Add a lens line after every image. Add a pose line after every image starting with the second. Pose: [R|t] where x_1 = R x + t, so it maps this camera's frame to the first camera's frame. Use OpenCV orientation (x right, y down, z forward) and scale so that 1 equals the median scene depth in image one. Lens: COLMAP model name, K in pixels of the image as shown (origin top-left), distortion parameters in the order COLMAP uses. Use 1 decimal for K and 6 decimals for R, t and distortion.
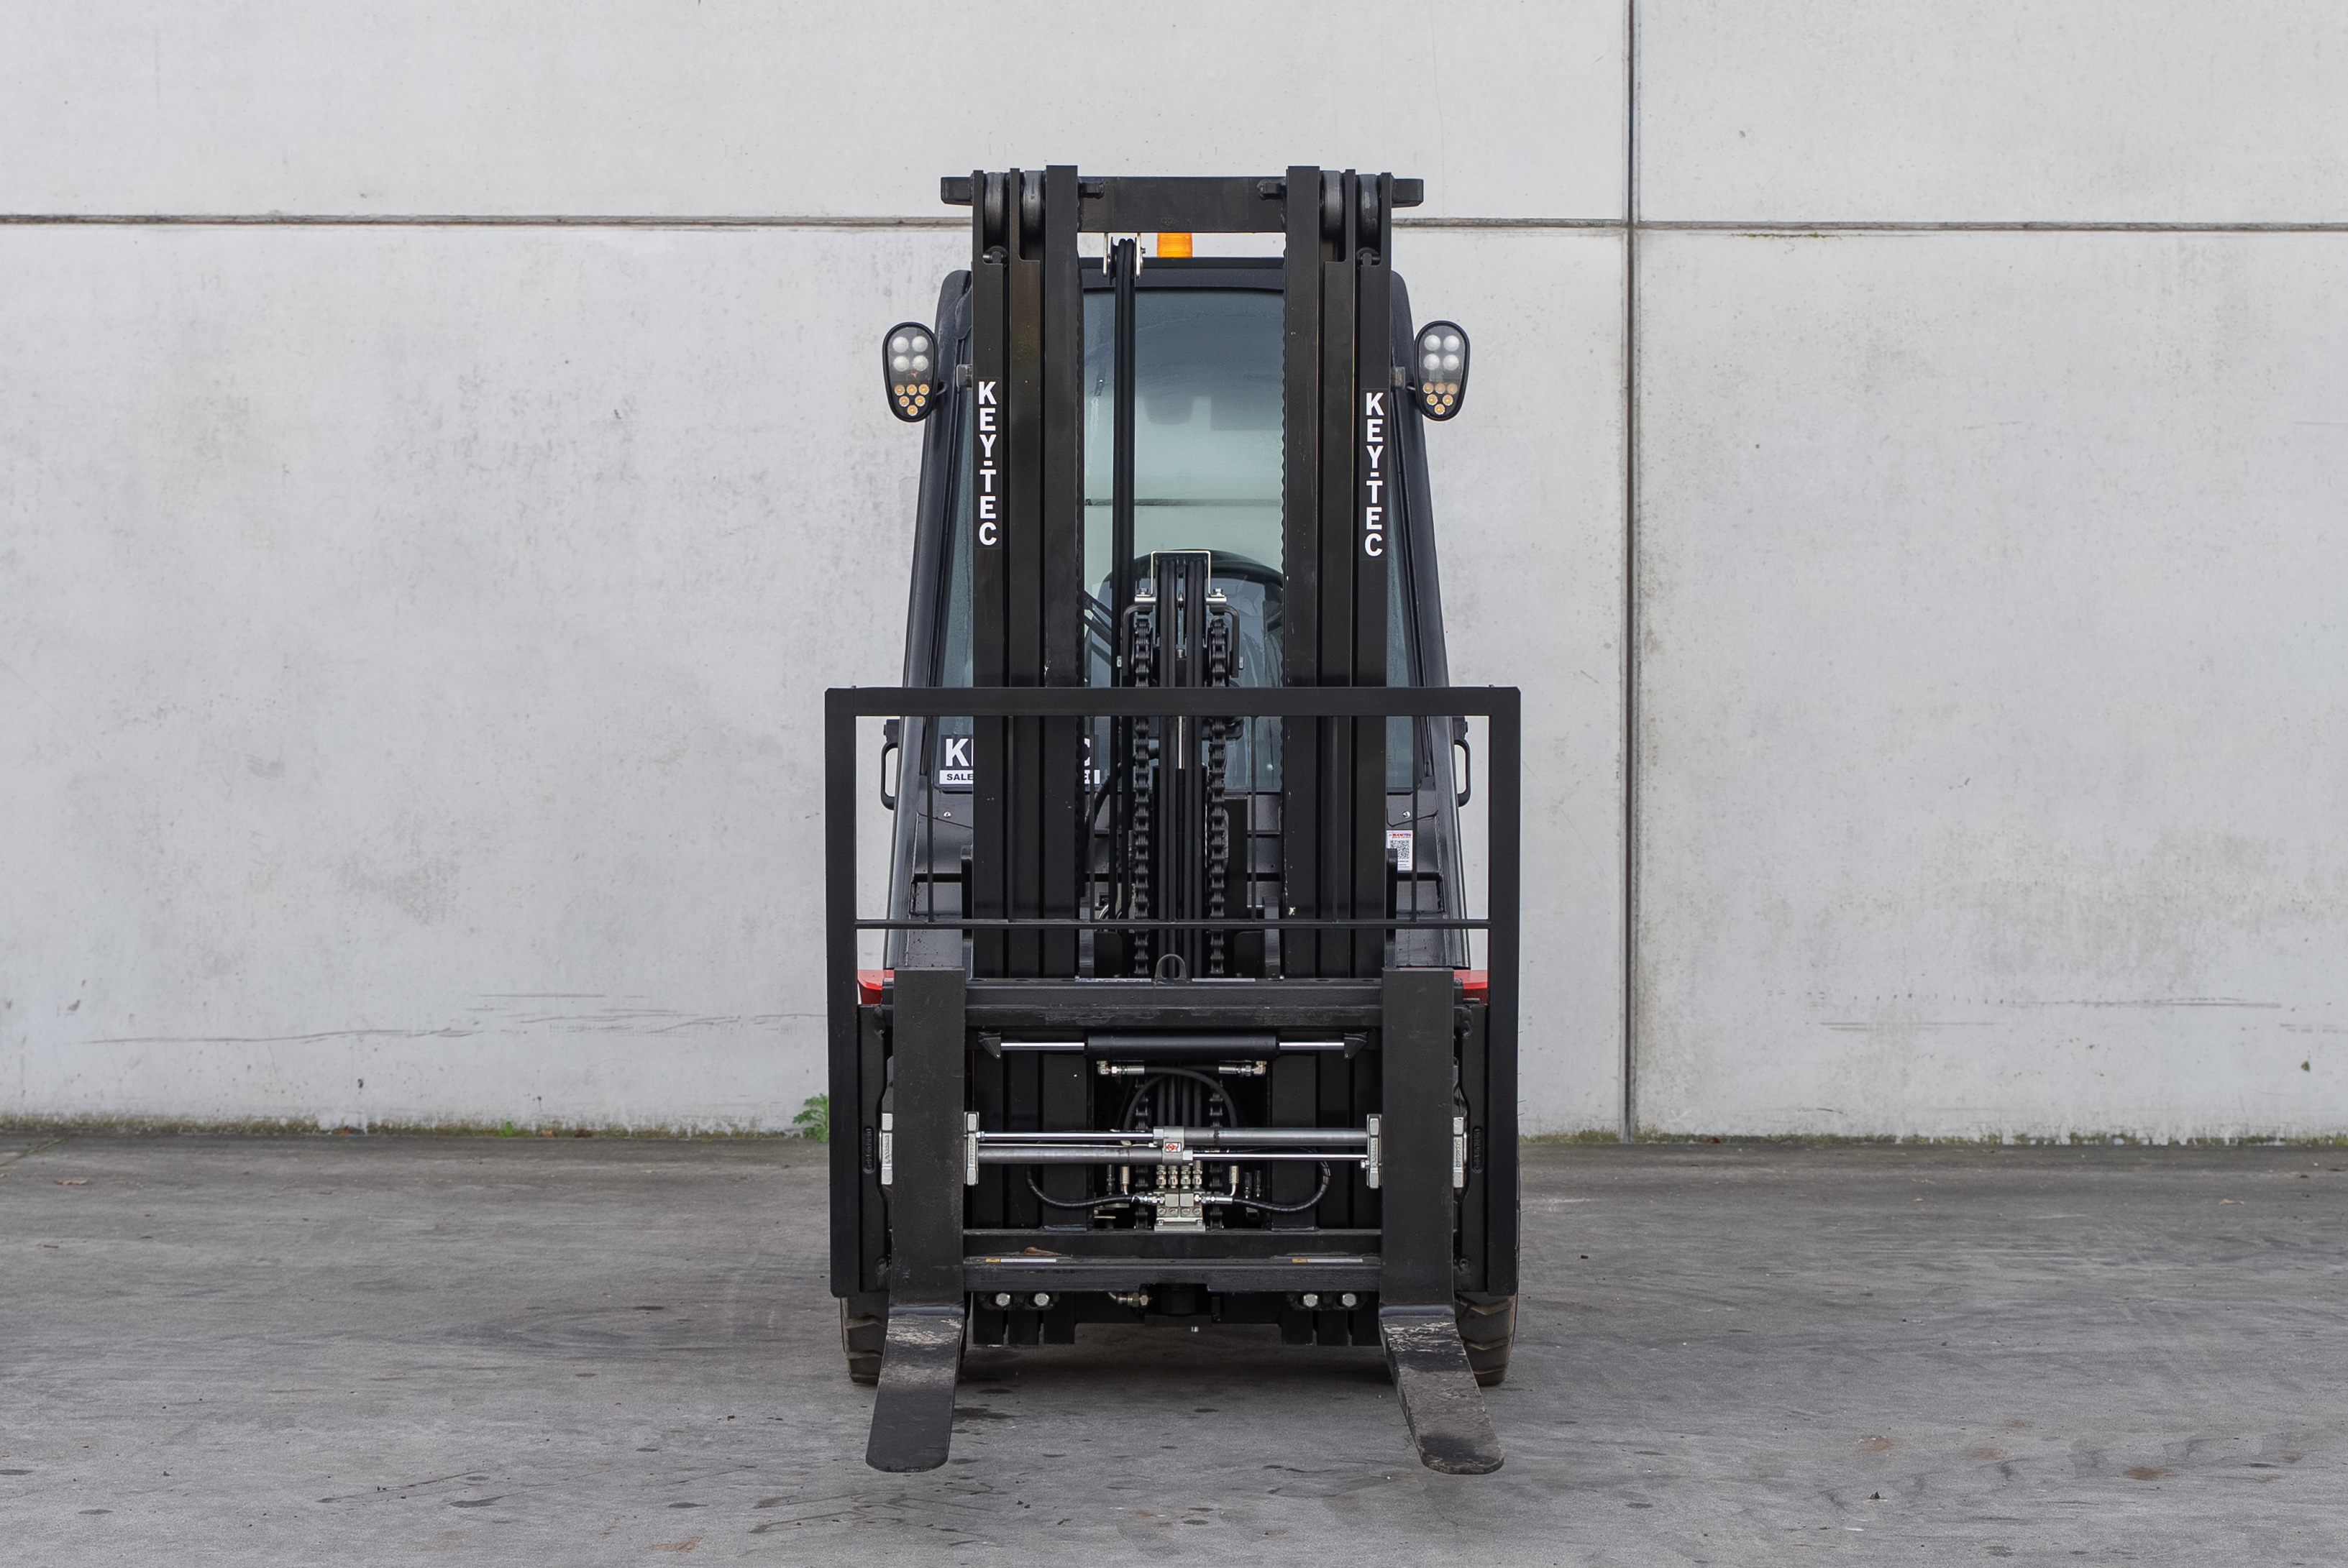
lens RADIAL K [[4490.8, 0, 1159.9], [0, 4490.8, 746.5], [0, 0, 1]] dist [-0.013103, 0.000000]
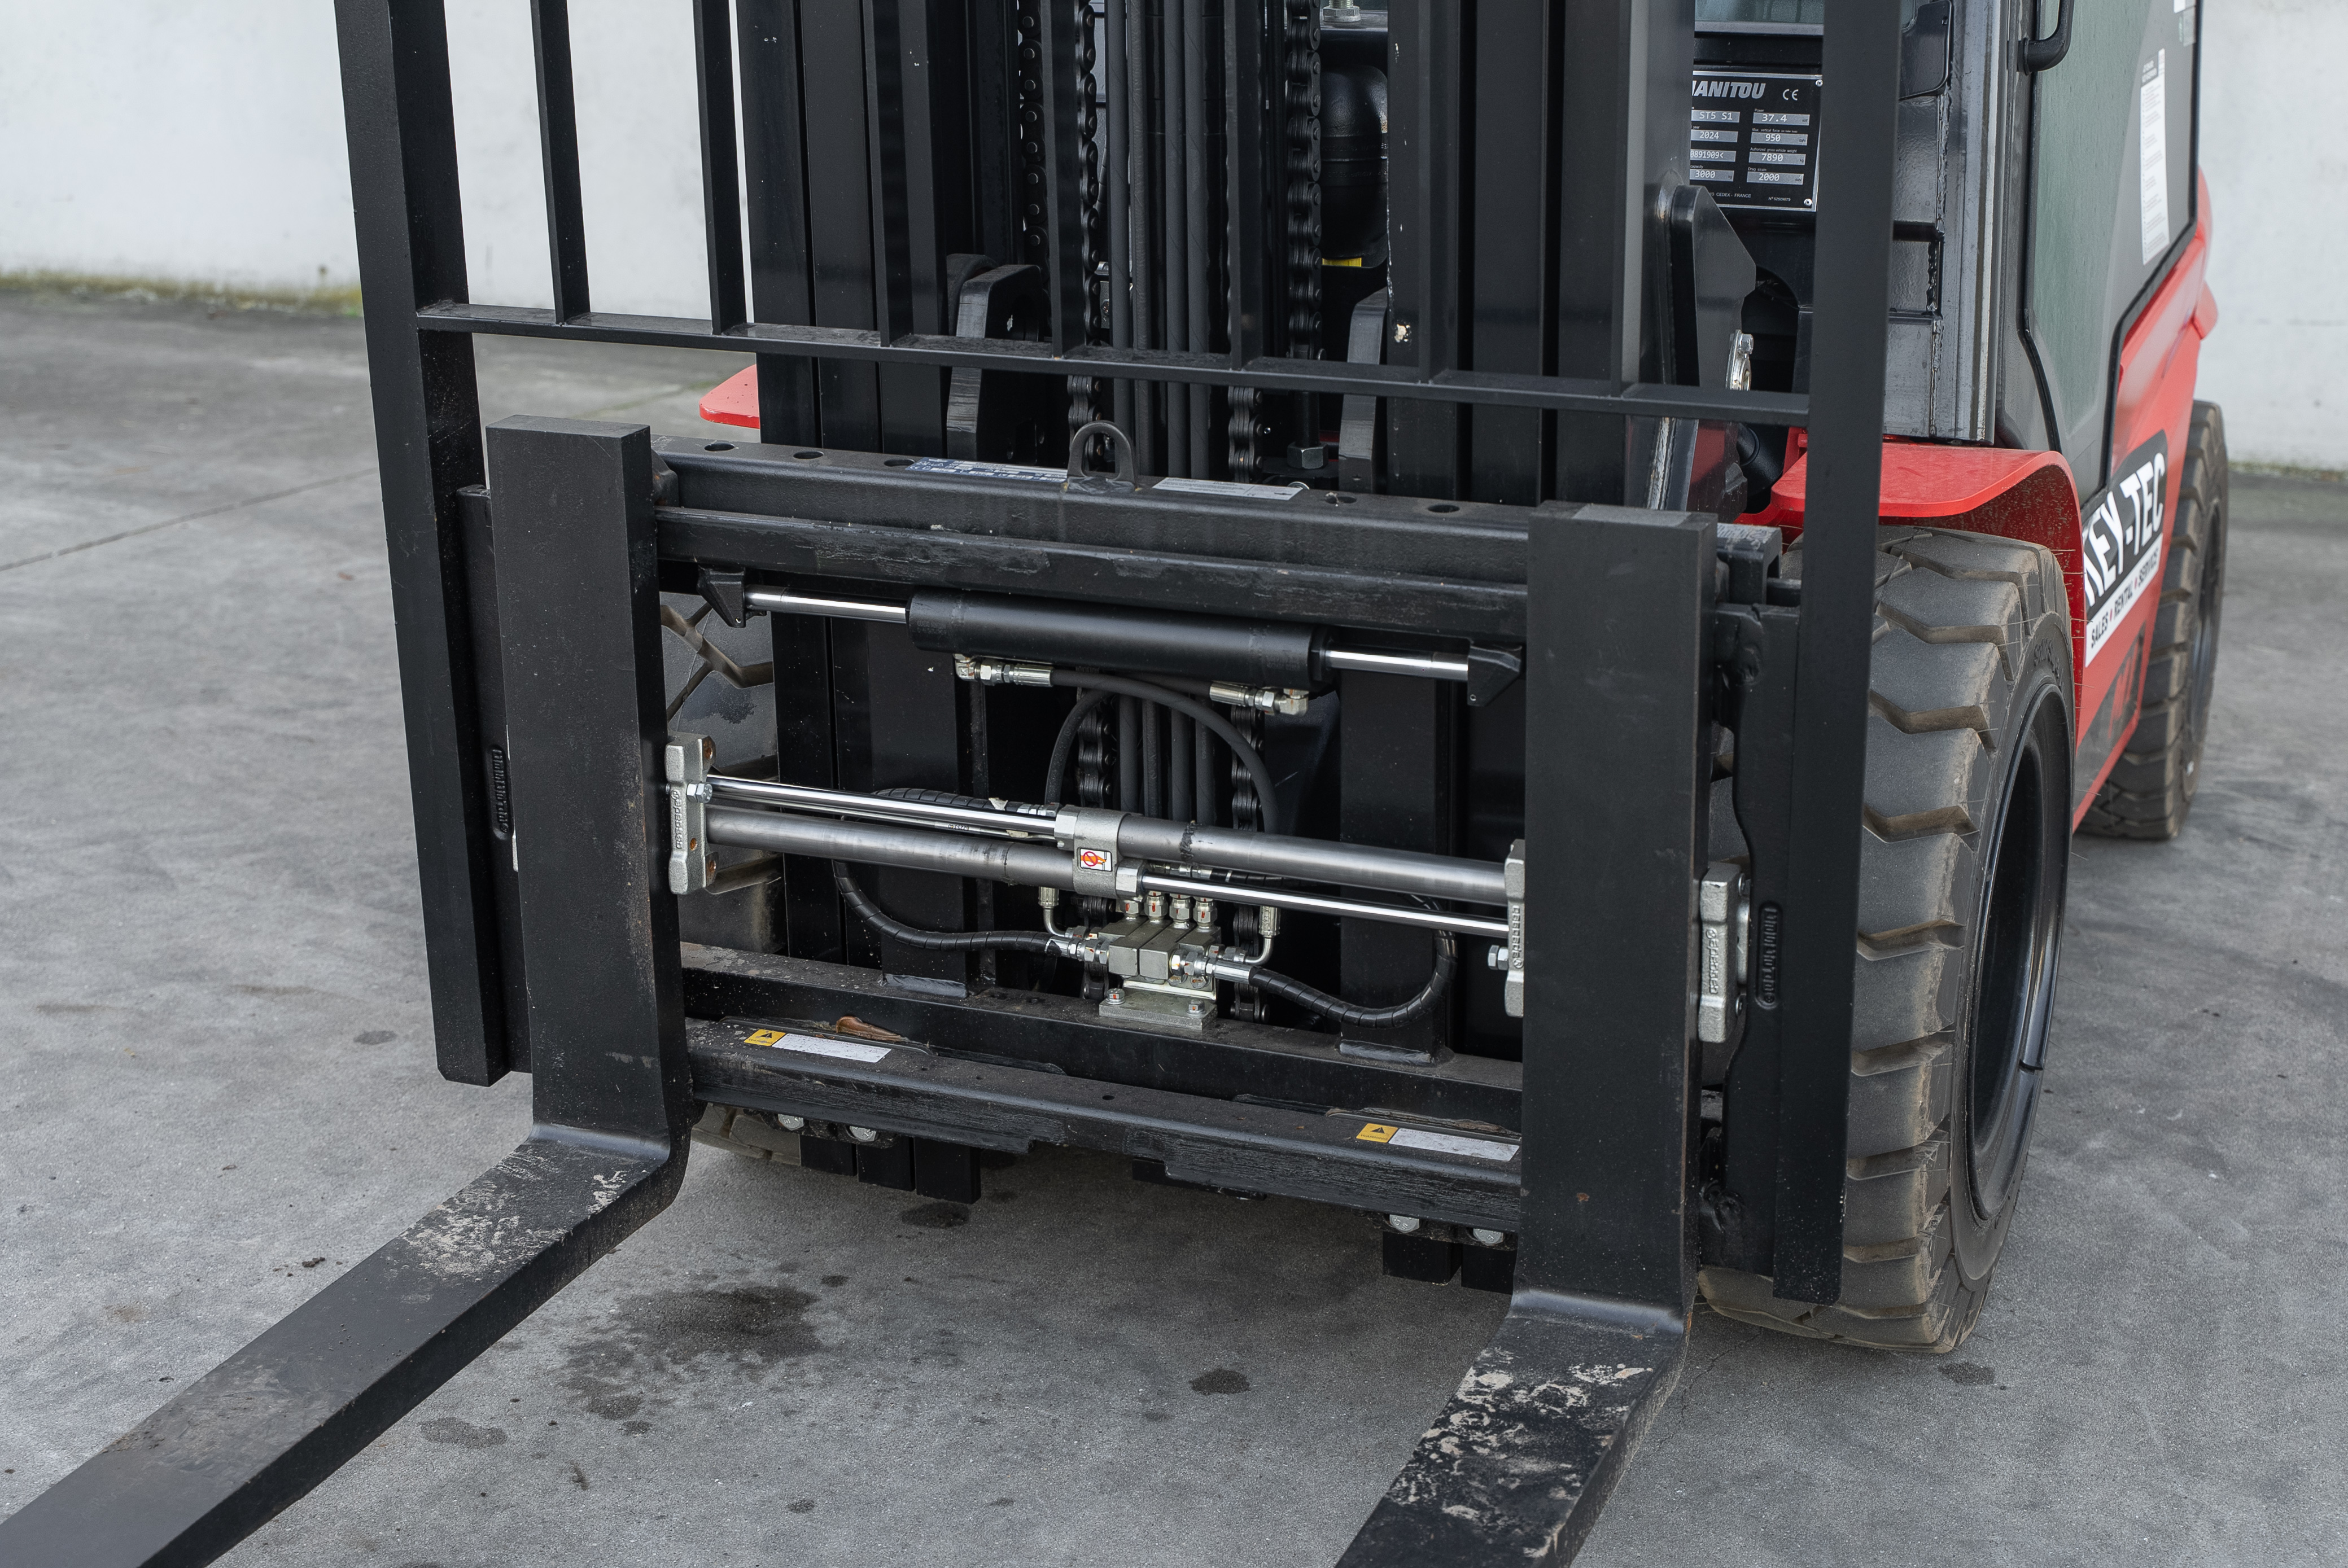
lens RADIAL K [[3430.8, 0, 1175.8], [0, 3430.8, 774.8], [0, 0, 1]] dist [0.011817, 0.000000]
pose [[0.916760, 0.110669, -0.383802, 0.114449], [-0.012319, 0.968229, 0.249763, -0.002932], [0.399249, -0.224244, 0.888996, 0.577826]]
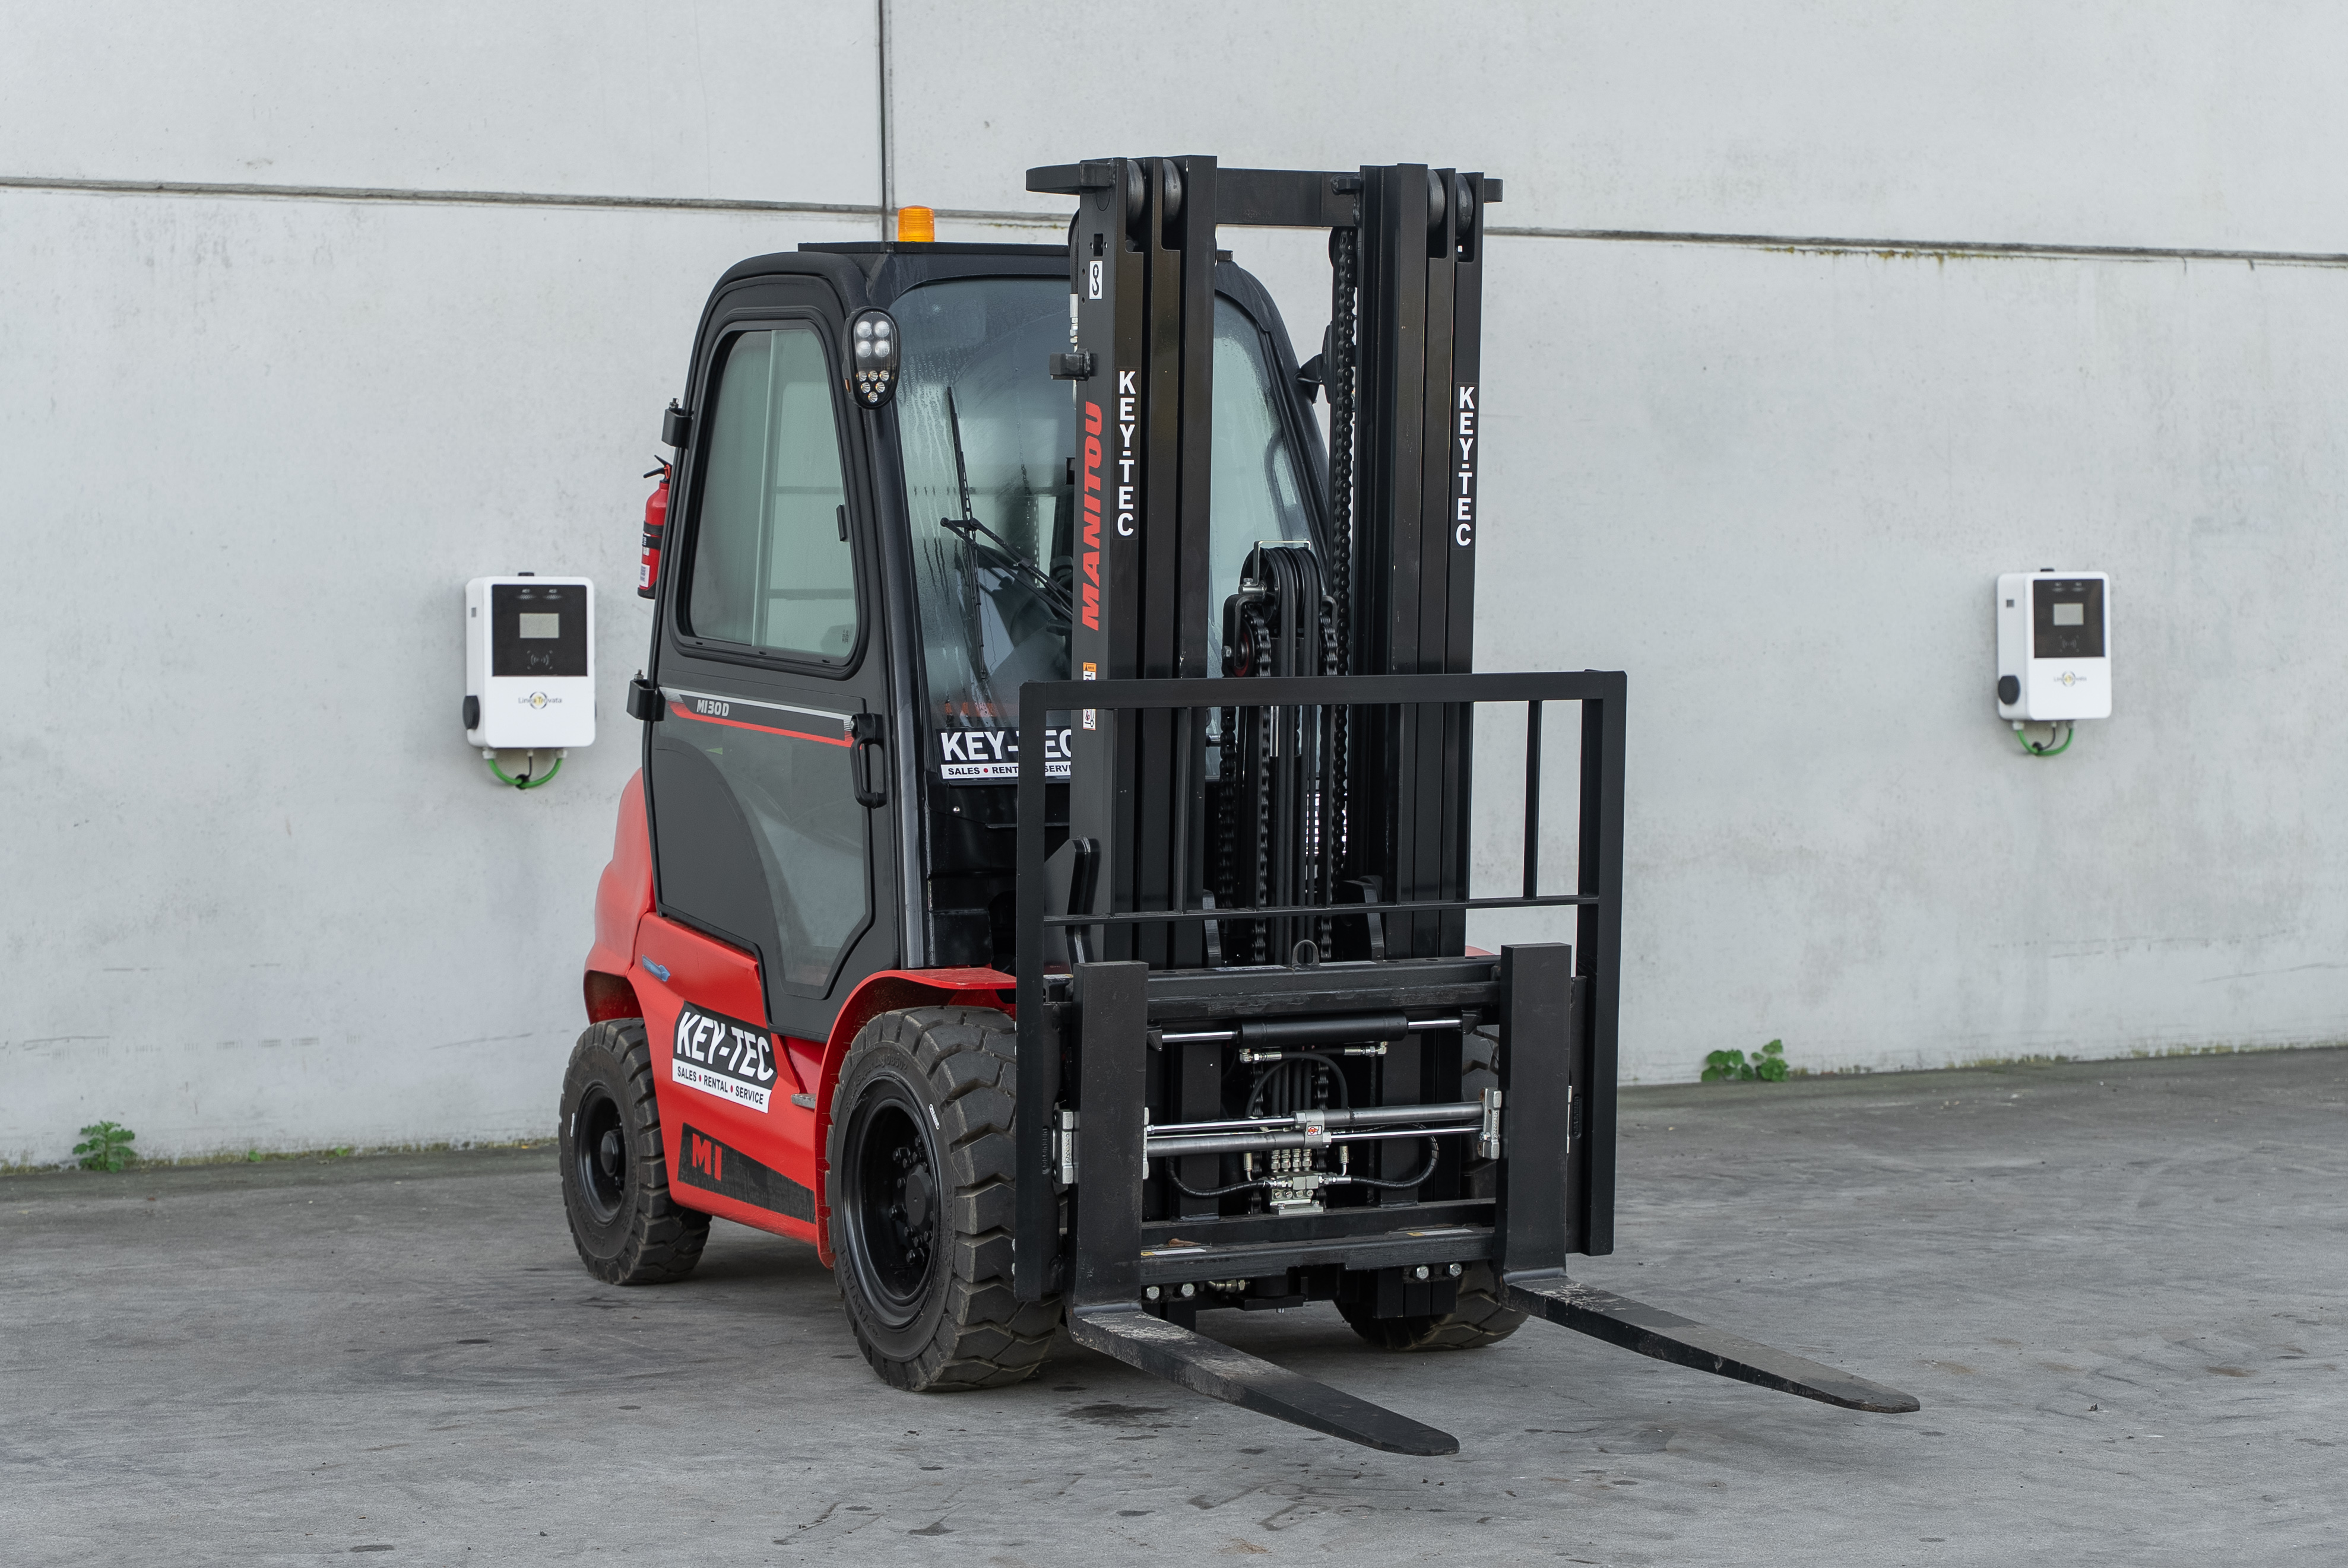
lens RADIAL K [[4580.9, 0, 1122.9], [0, 4580.9, 780.0], [0, 0, 1]] dist [0.007161, 0.000000]
pose [[0.908518, -0.024334, 0.417137, -0.382333], [0.019810, 0.999689, 0.015172, -0.005149], [-0.417376, -0.005521, 0.908717, 0.065719]]
